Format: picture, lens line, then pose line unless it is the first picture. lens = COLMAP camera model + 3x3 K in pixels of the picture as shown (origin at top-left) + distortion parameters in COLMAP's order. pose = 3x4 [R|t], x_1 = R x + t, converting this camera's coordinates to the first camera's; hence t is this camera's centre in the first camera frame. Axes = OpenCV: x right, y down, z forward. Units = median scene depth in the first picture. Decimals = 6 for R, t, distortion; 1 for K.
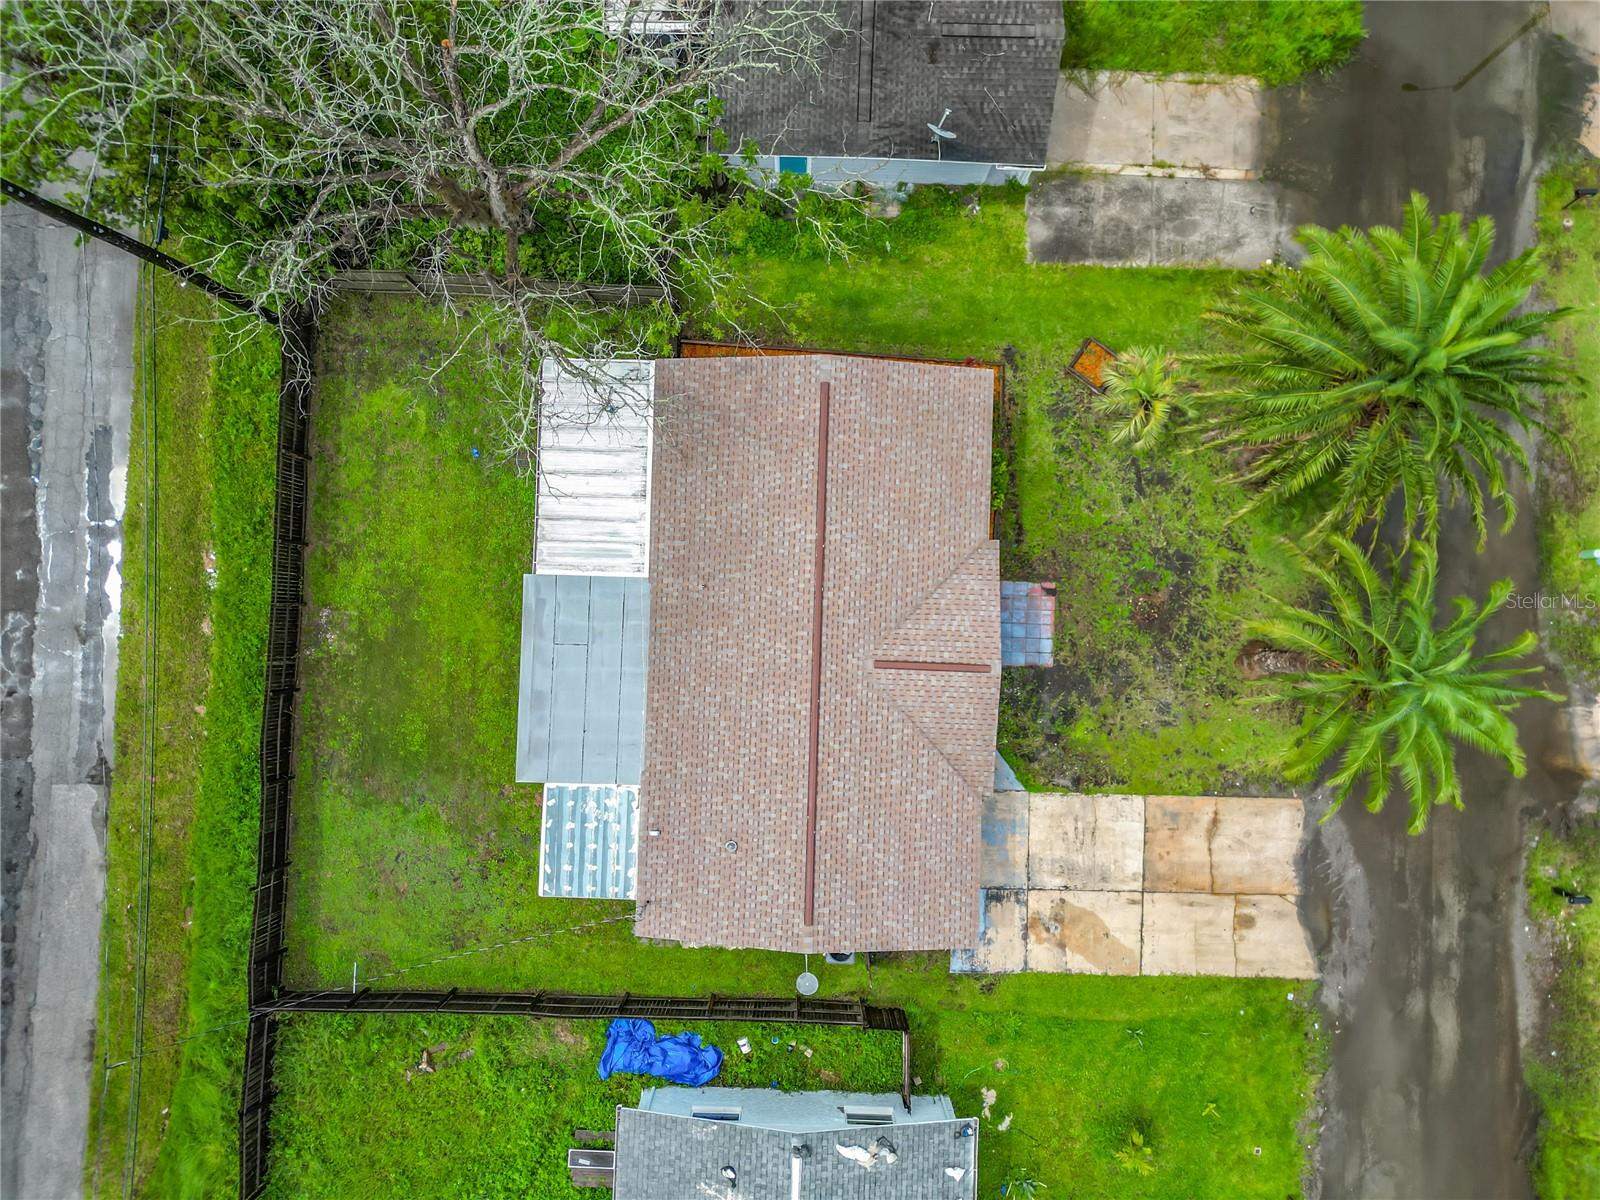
lens RADIAL K [[1139.5, 0, 793.4], [0, 1139.5, 597.2], [0, 0, 1]] dist [0.055241, -0.071068]
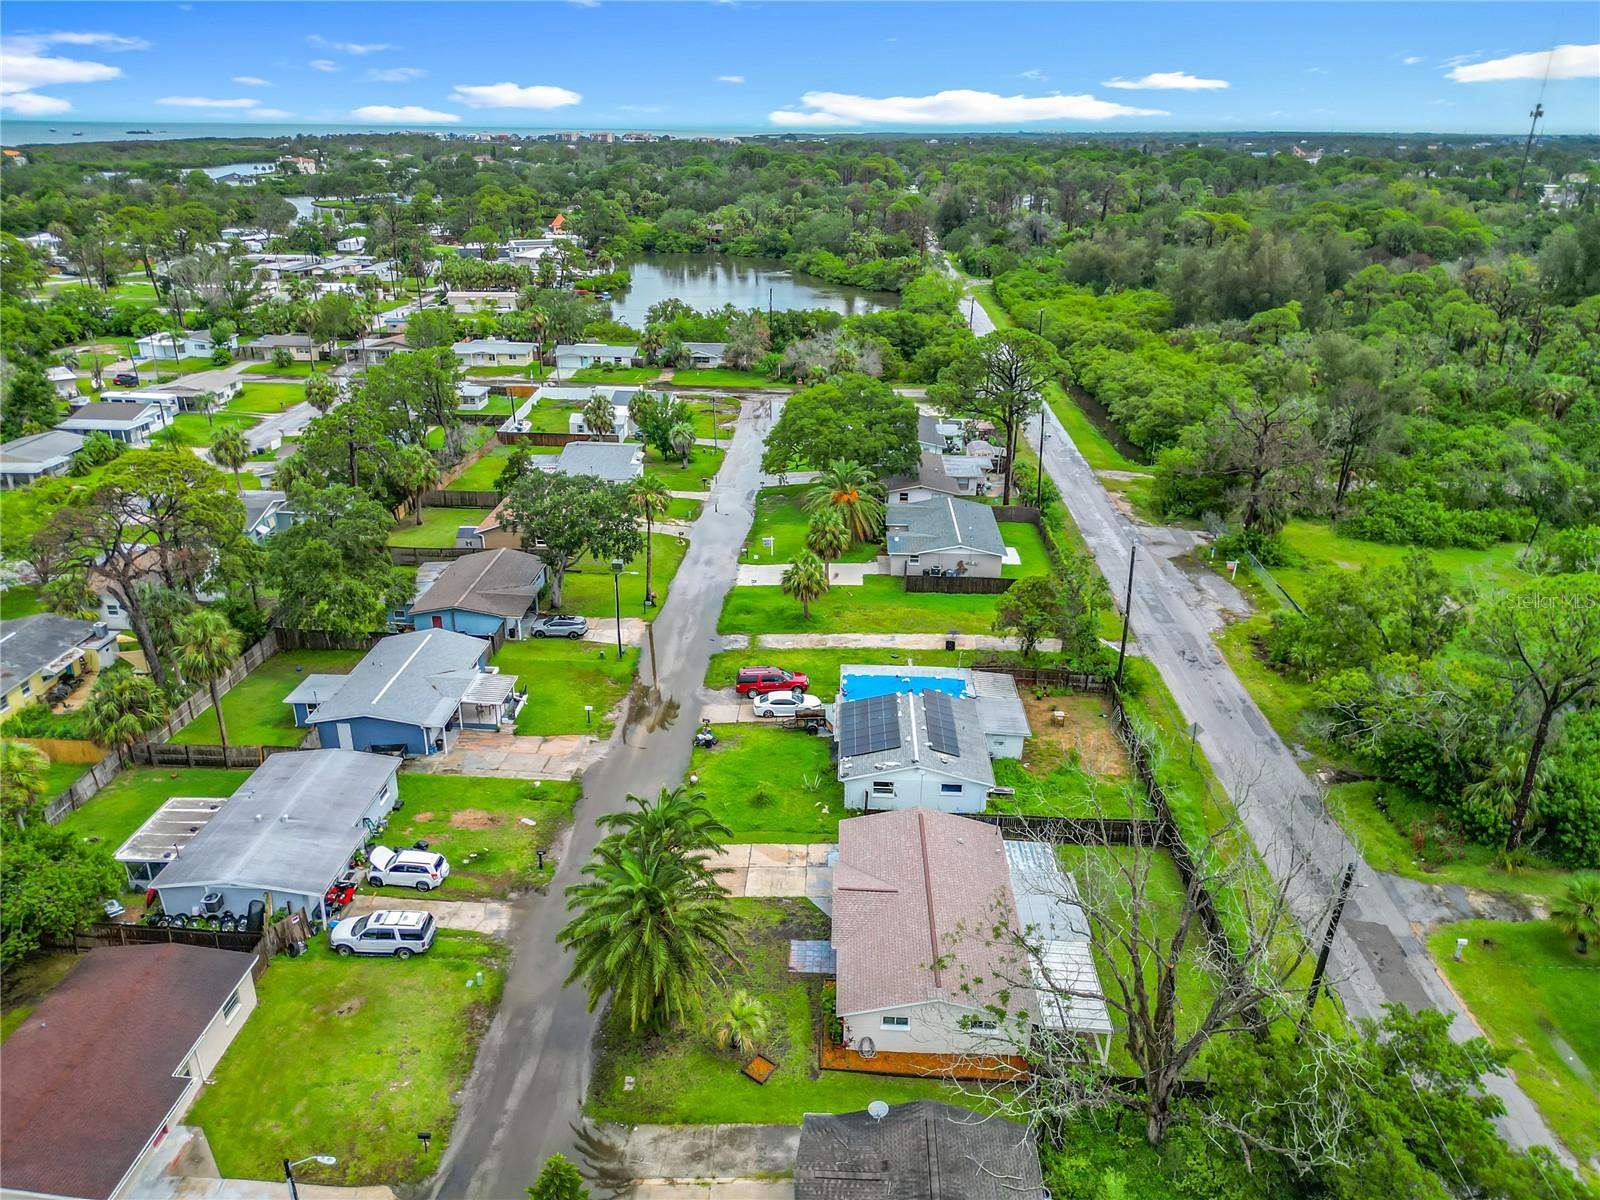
lens RADIAL K [[1139.5, 0, 793.4], [0, 1139.5, 597.2], [0, 0, 1]] dist [0.055241, -0.071068]
pose [[-0.999745, -0.015651, 0.016300, 0.201084], [0.020799, -0.355358, 0.934499, -1.412387], [-0.008833, 0.934599, 0.355592, -0.149159]]
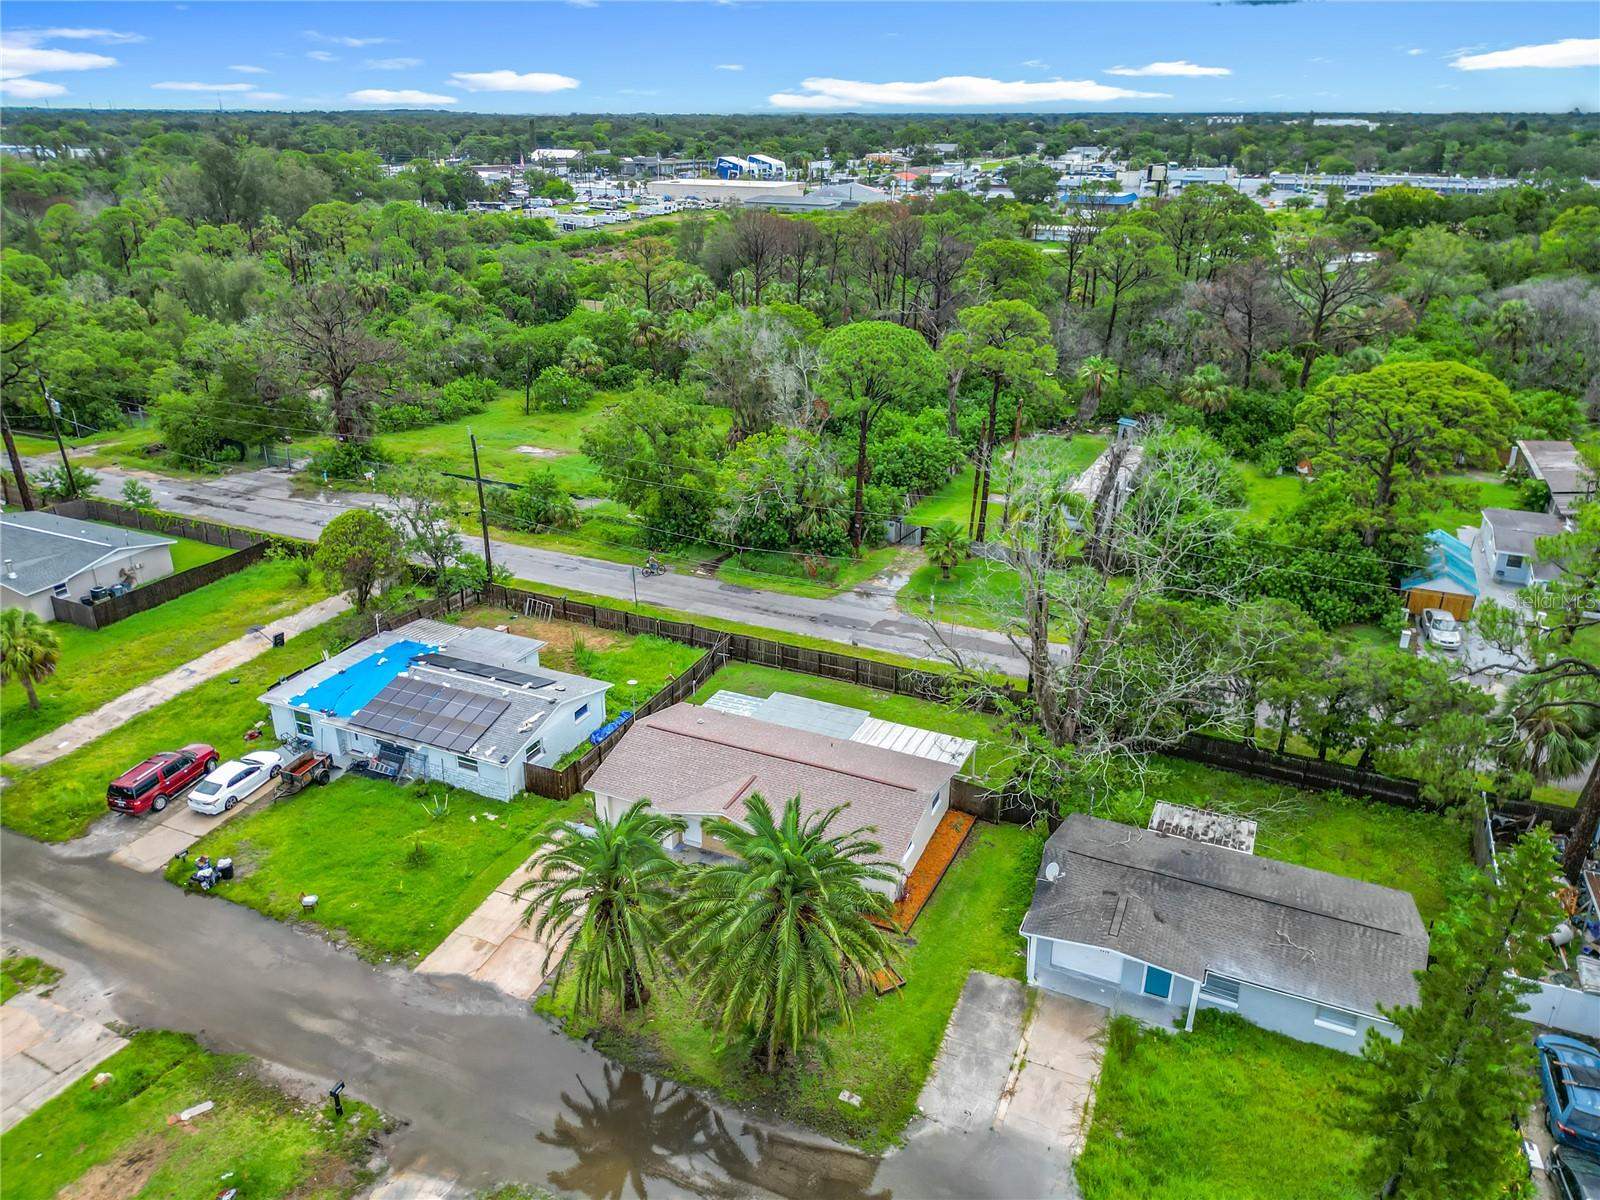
lens RADIAL K [[1139.5, 0, 793.4], [0, 1139.5, 597.2], [0, 0, 1]] dist [0.055241, -0.071068]
pose [[-0.386255, 0.356412, -0.850751, 1.287353], [-0.922237, -0.132295, 0.363287, -0.531757], [0.016930, 0.924916, 0.379795, 0.061849]]
